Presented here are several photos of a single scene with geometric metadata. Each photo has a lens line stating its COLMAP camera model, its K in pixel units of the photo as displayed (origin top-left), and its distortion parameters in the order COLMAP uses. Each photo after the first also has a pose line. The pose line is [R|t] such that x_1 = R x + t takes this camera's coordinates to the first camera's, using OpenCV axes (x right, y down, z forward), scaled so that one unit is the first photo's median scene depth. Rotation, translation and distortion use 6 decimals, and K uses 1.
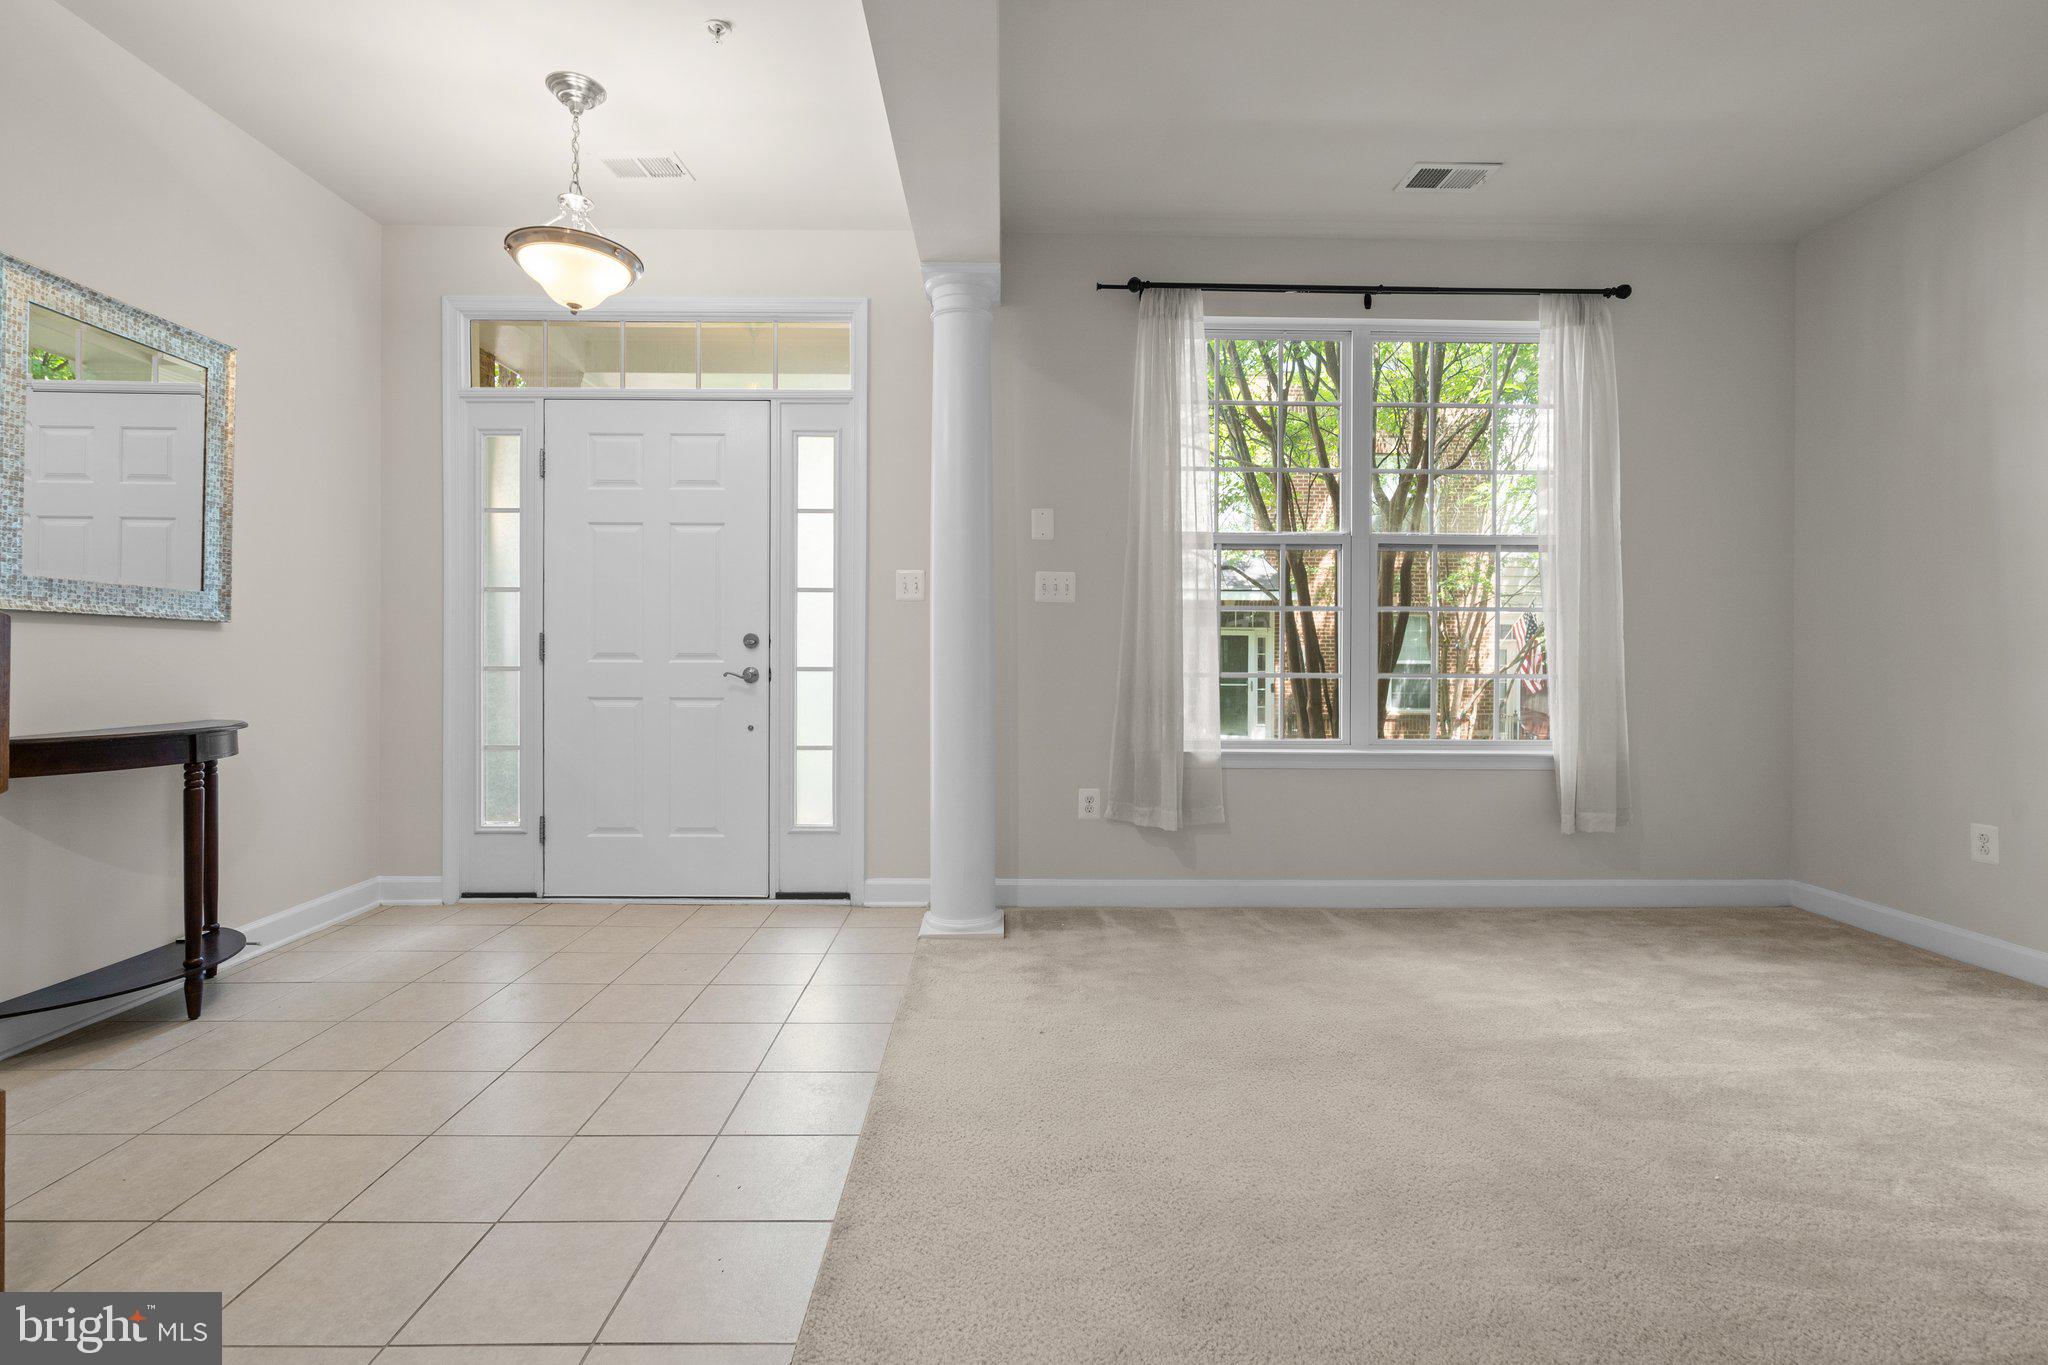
lens RADIAL K [[933.7, 0, 1025.0], [0, 933.7, 651.1], [0, 0, 1]] dist [-0.004034, 0.001614]
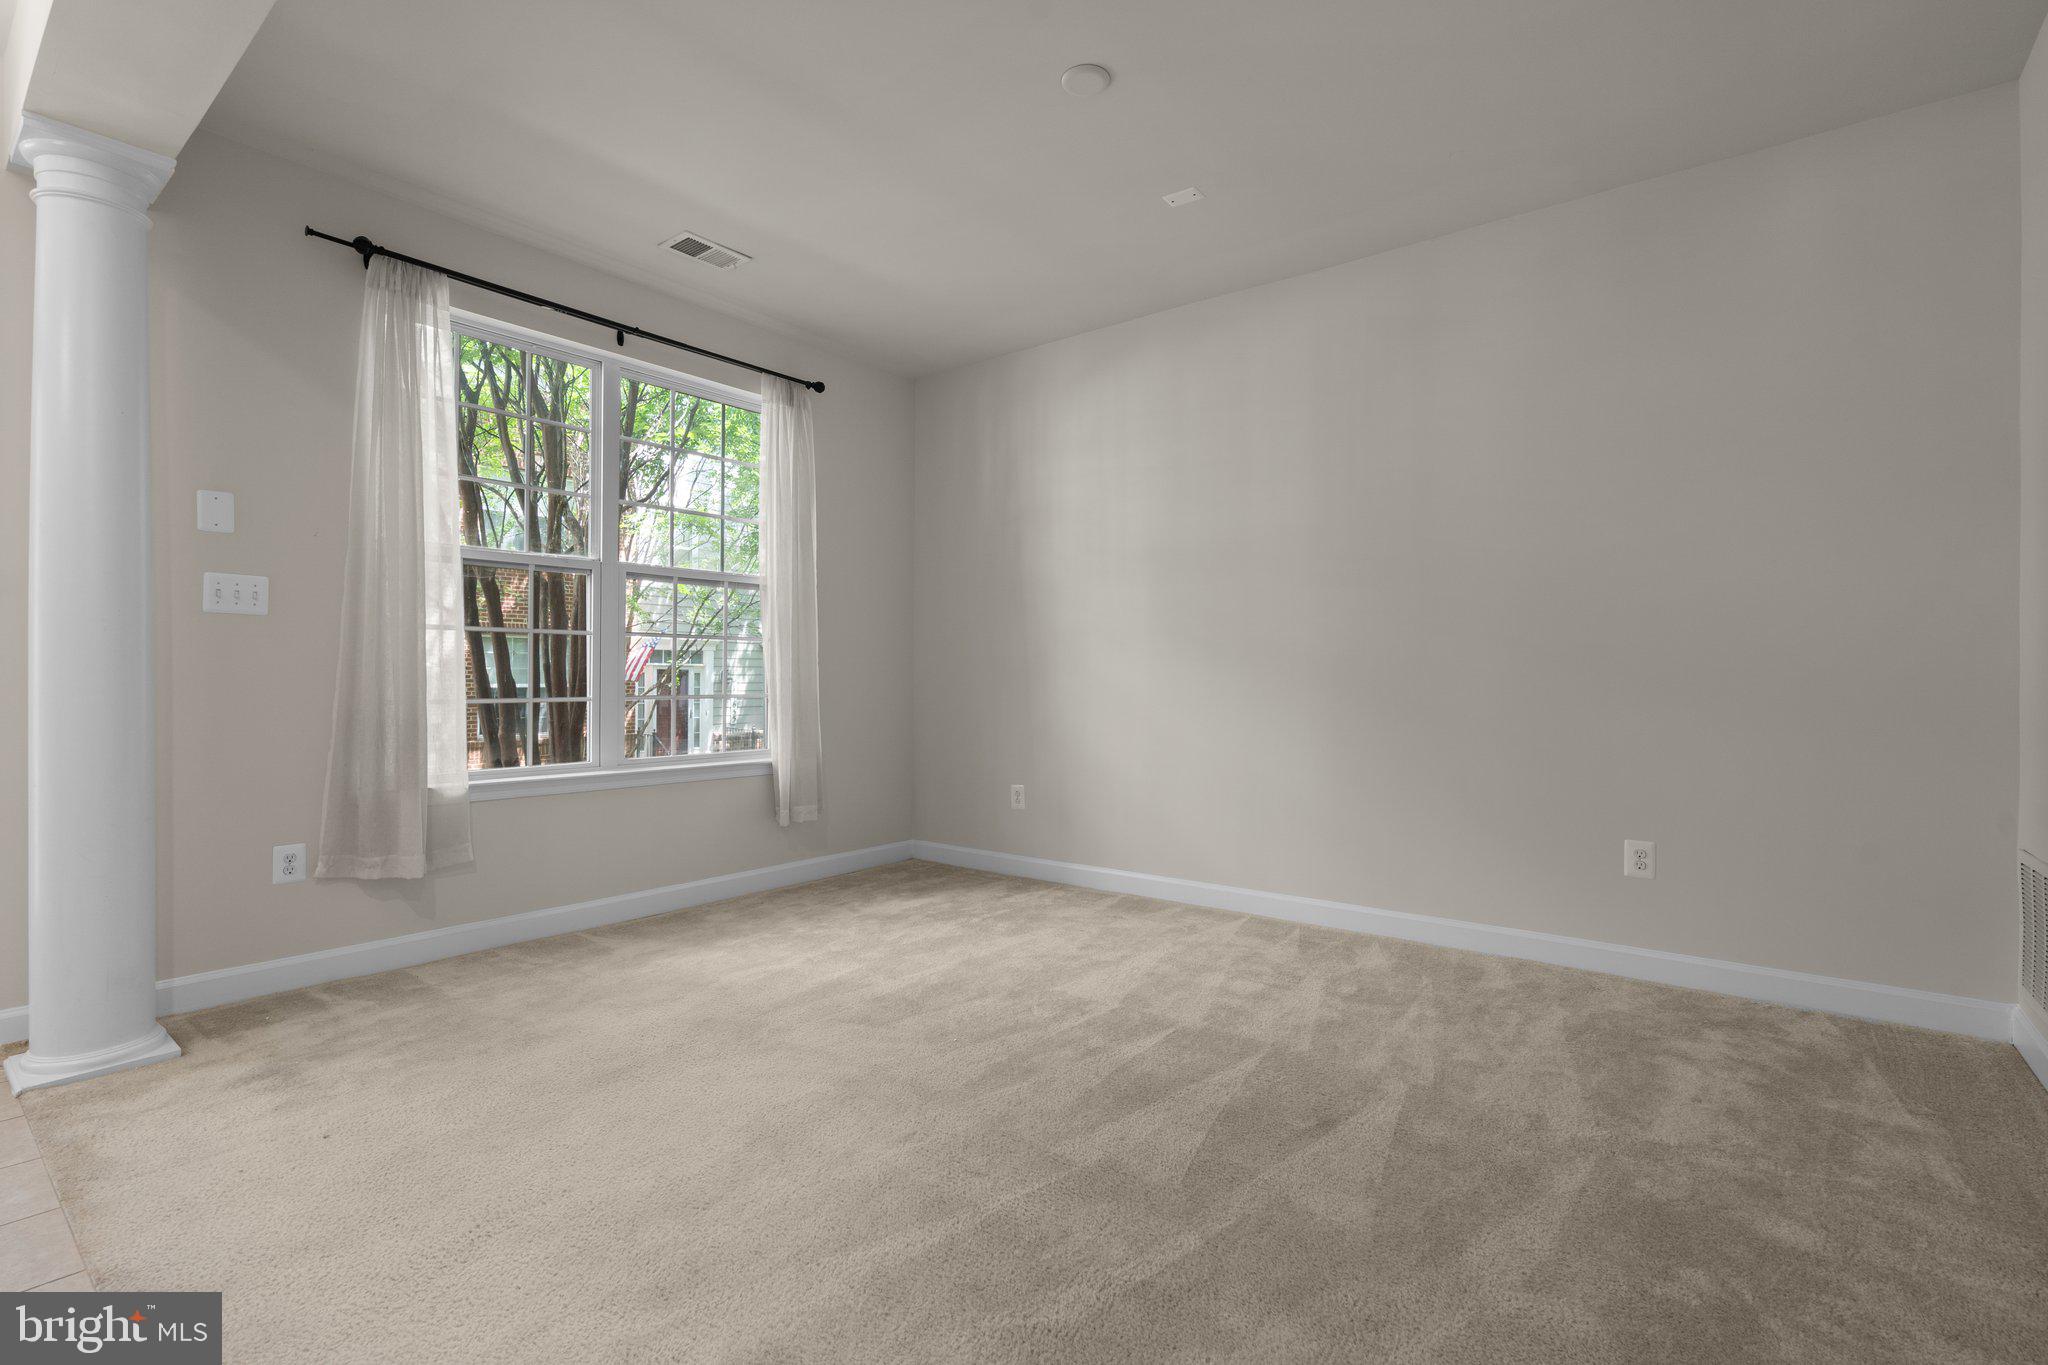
lens RADIAL K [[933.7, 0, 999.5], [0, 933.7, 673.3], [0, 0, 1]] dist [-0.004034, 0.001614]
pose [[0.645640, -0.000475, 0.763642, -0.158040], [0.000806, 1.000000, -0.000059, -0.001388], [-0.763642, 0.000653, 0.645640, 0.006717]]
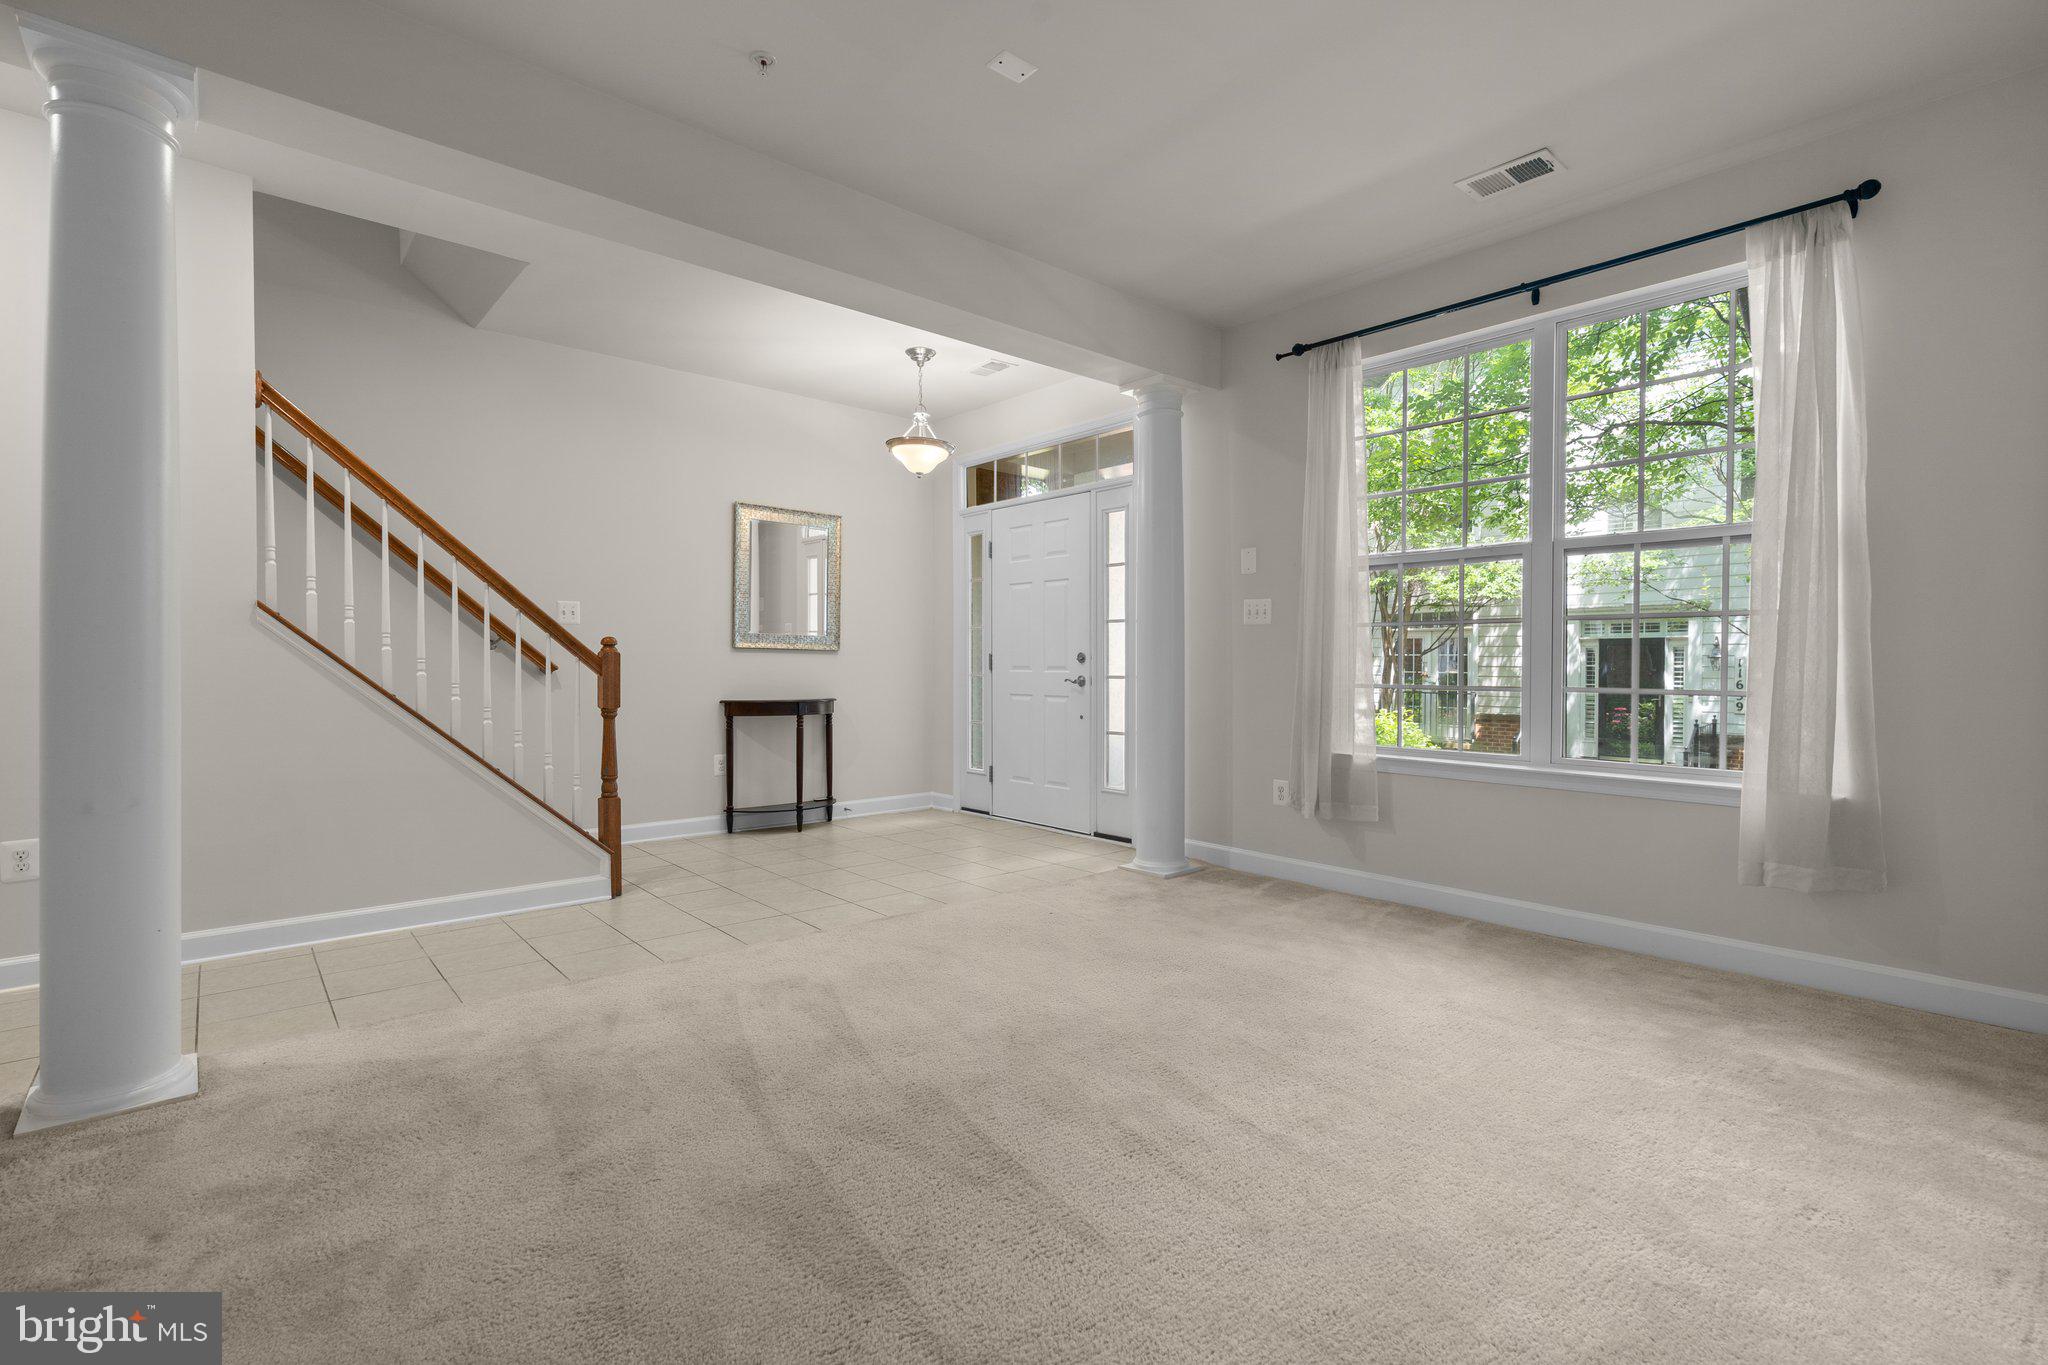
lens RADIAL K [[933.7, 0, 1022.2], [0, 933.7, 676.3], [0, 0, 1]] dist [-0.004034, 0.001614]
pose [[0.648080, 0.007921, -0.761531, 0.793568], [0.000204, 0.999944, 0.010575, 0.002816], [0.761572, -0.007009, 0.648042, -0.020620]]
